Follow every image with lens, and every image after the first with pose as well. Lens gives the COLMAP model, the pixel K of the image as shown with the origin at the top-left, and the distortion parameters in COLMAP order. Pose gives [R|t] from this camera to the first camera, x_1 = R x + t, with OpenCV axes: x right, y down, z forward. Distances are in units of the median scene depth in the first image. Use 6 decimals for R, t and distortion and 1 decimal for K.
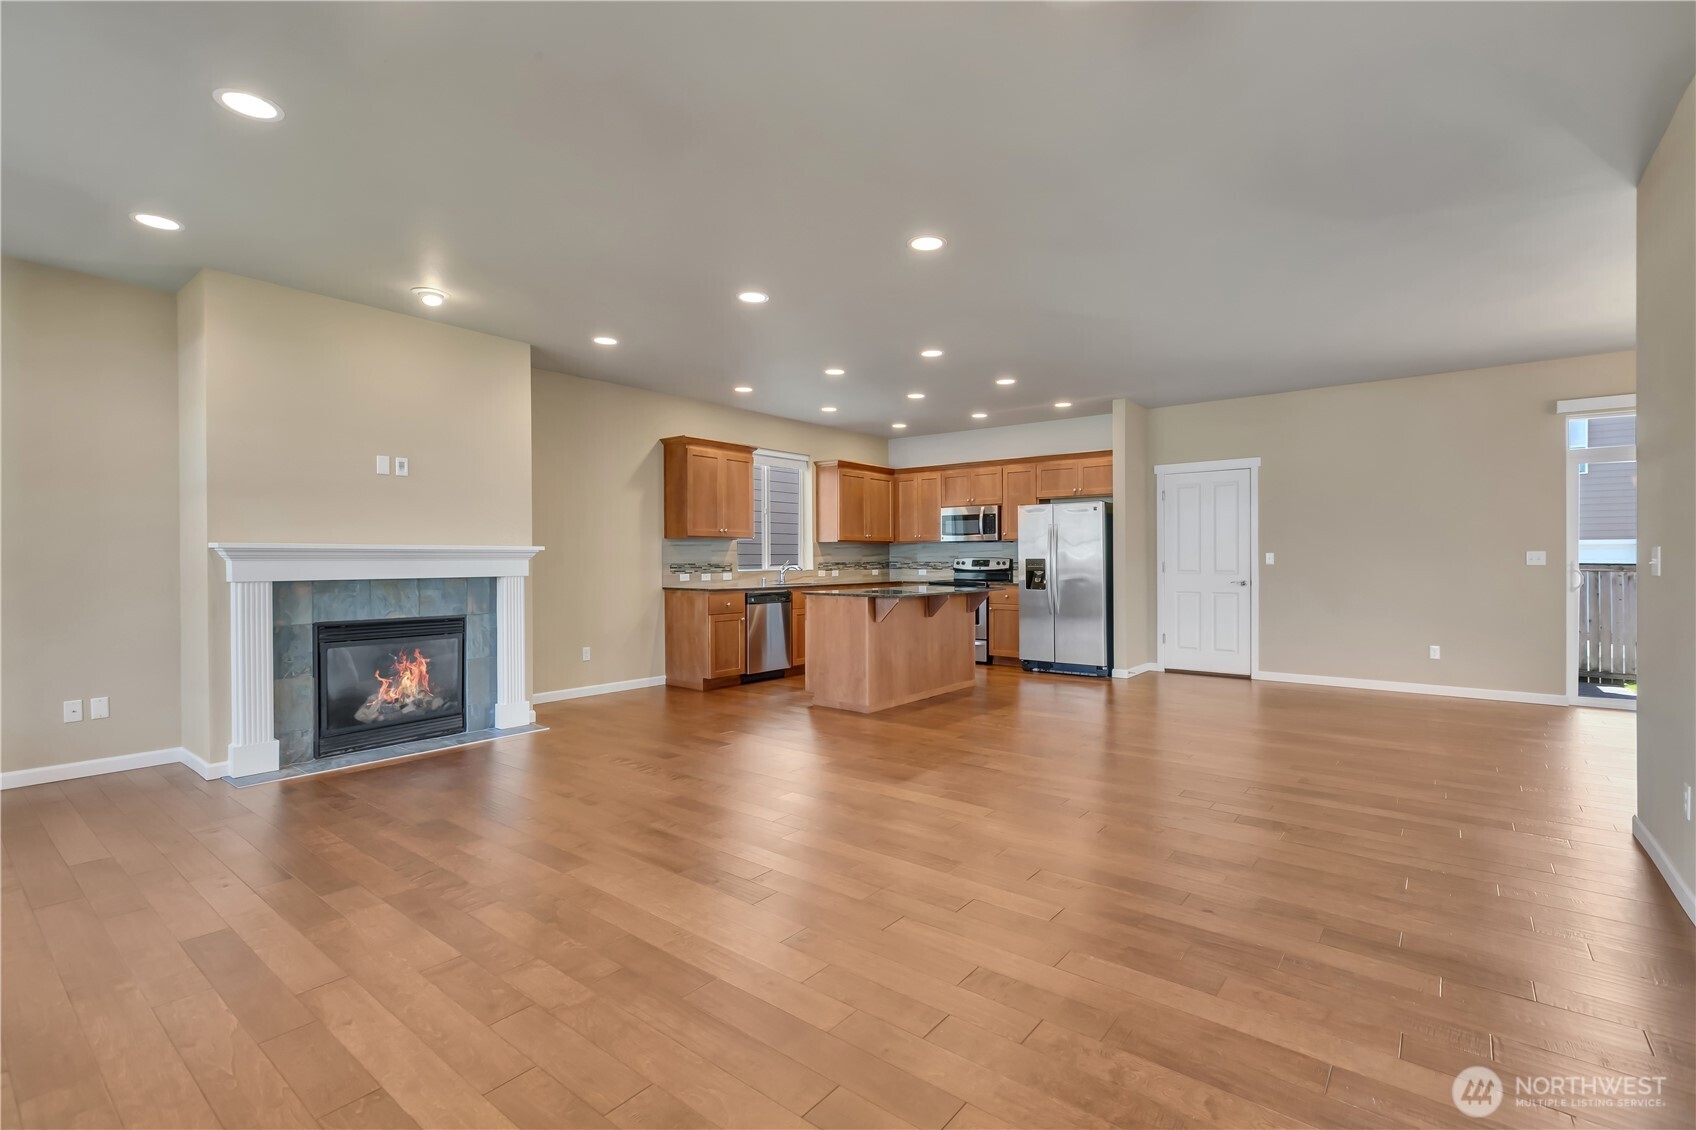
lens RADIAL K [[774.9, 0, 852.4], [0, 774.9, 553.8], [0, 0, 1]] dist [-0.003930, -0.001528]
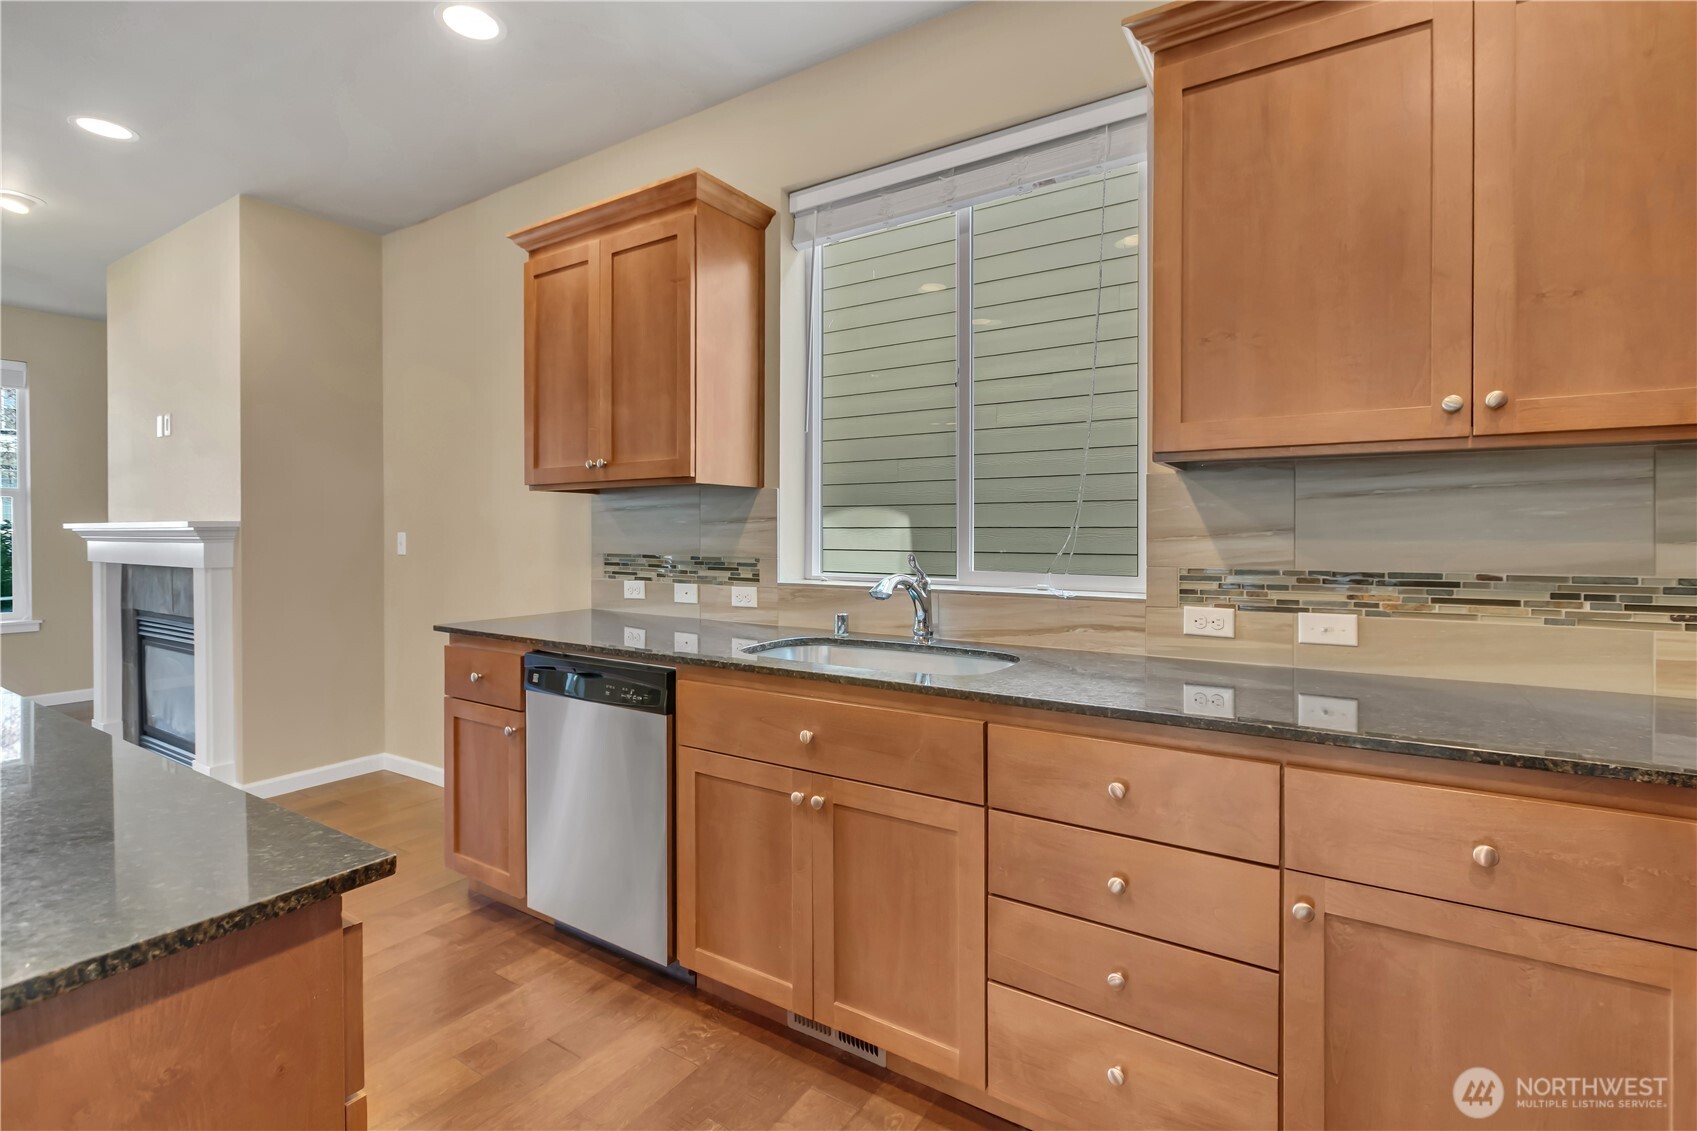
lens RADIAL K [[775.4, 0, 869.2], [0, 775.4, 545.4], [0, 0, 1]] dist [-0.003930, -0.001528]
pose [[0.102675, 0.018584, -0.994541, 0.196360], [0.005349, 0.999801, 0.019234, 0.000685], [0.994701, -0.007294, 0.102556, 1.103798]]
